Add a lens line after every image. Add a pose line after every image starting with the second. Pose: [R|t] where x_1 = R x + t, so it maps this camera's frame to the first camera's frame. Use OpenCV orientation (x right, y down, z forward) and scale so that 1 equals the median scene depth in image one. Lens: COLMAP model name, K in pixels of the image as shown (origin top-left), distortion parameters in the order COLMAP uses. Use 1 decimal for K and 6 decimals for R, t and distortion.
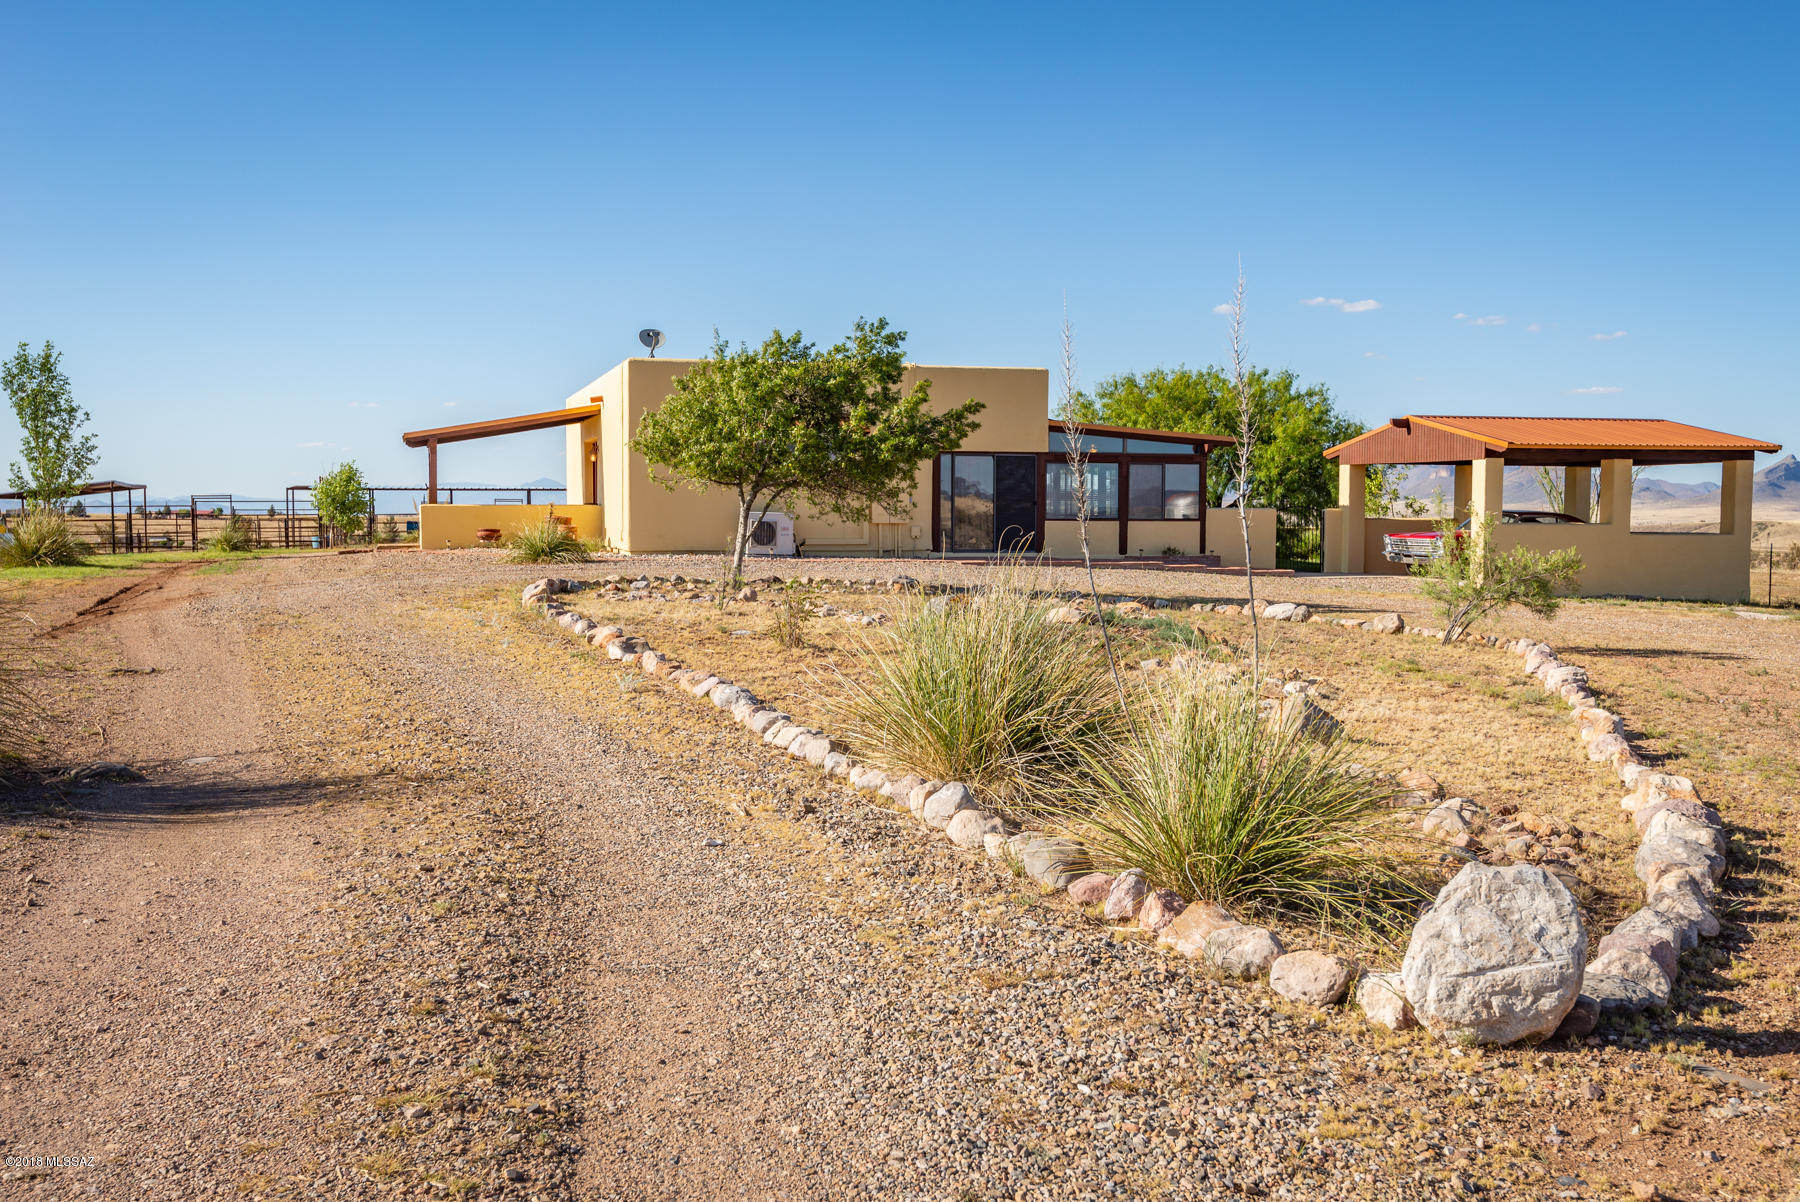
lens RADIAL K [[1779.7, 0, 899.2], [0, 1779.7, 602.2], [0, 0, 1]] dist [-0.016686, 0.000000]
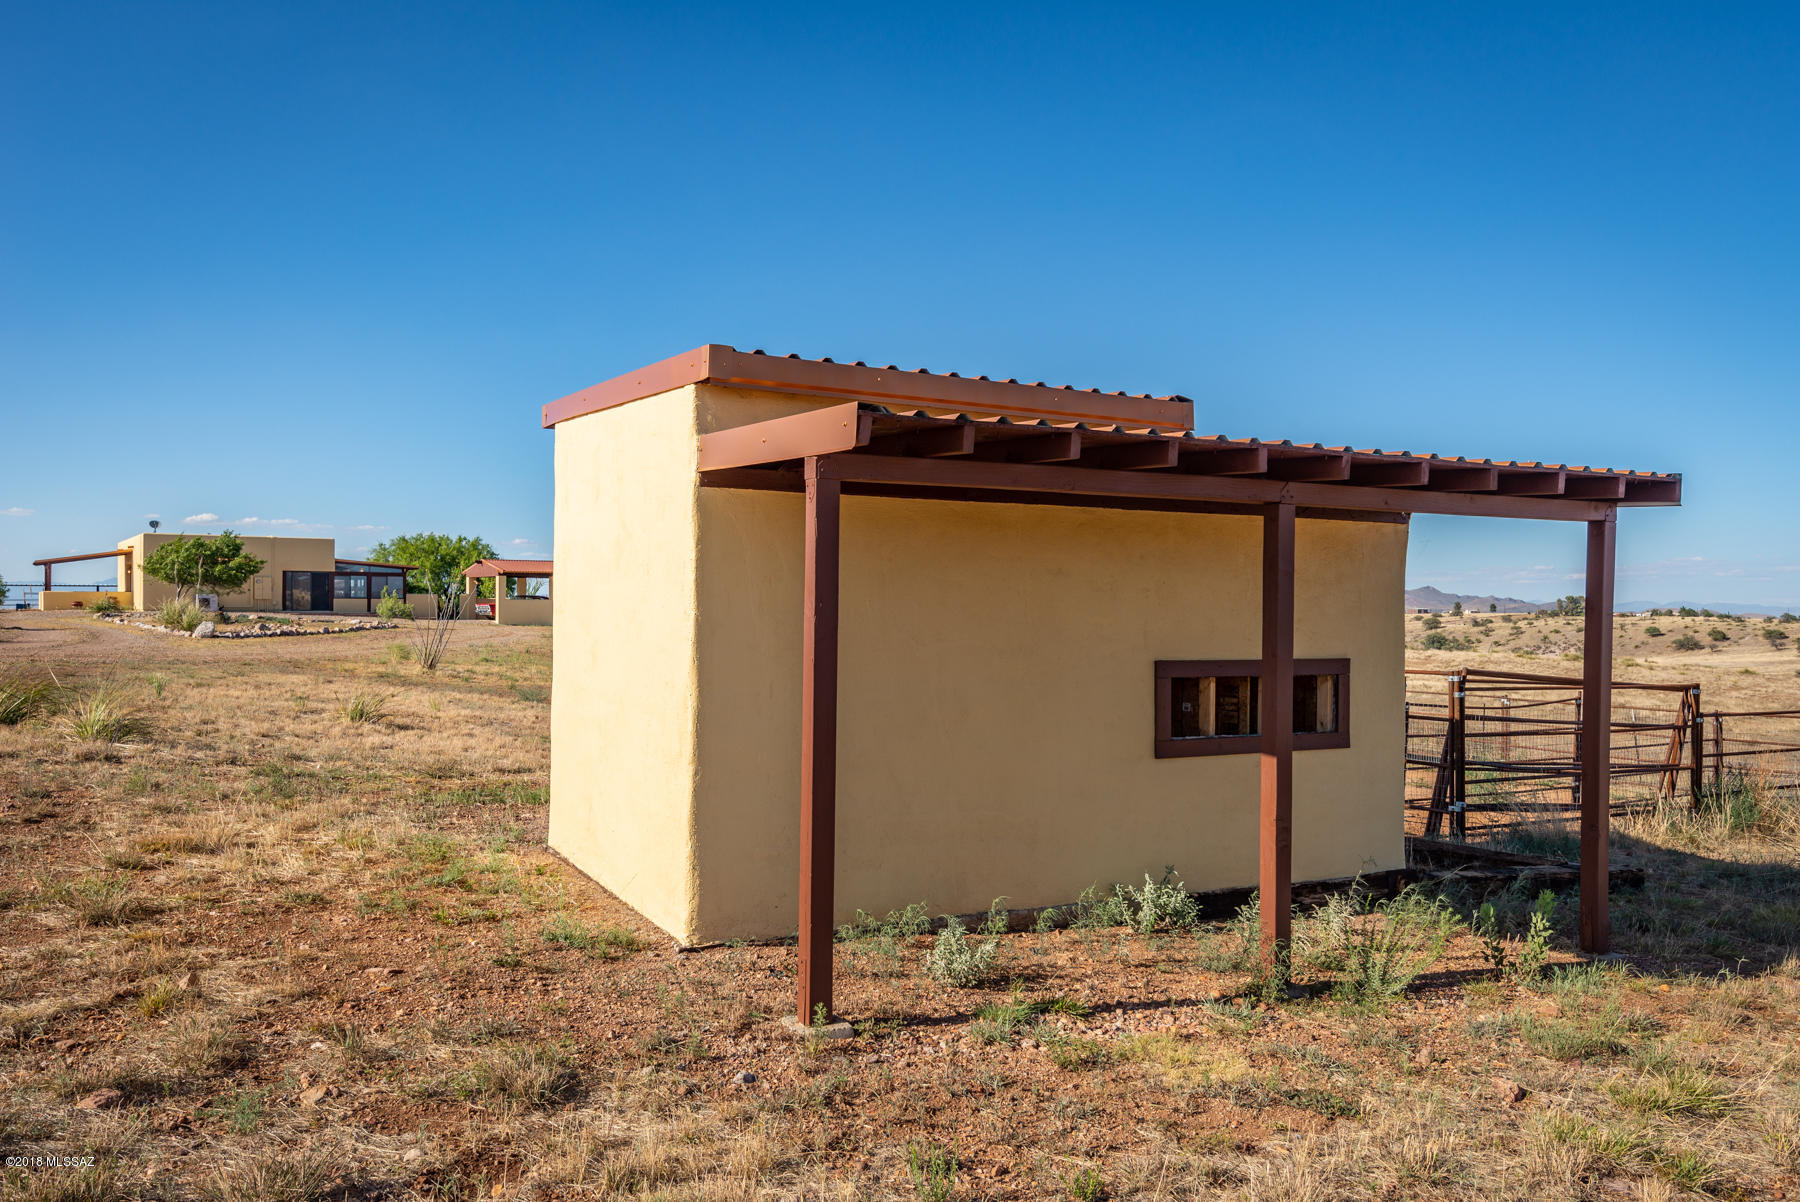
lens RADIAL K [[1351.4, 0, 903.3], [0, 1351.4, 596.8], [0, 0, 1]] dist [0.006632, 0.000175]
pose [[0.945868, 0.004798, 0.324516, 0.219486], [0.014505, 0.998267, -0.057037, 0.070083], [-0.324227, 0.058657, 0.944159, -1.038560]]
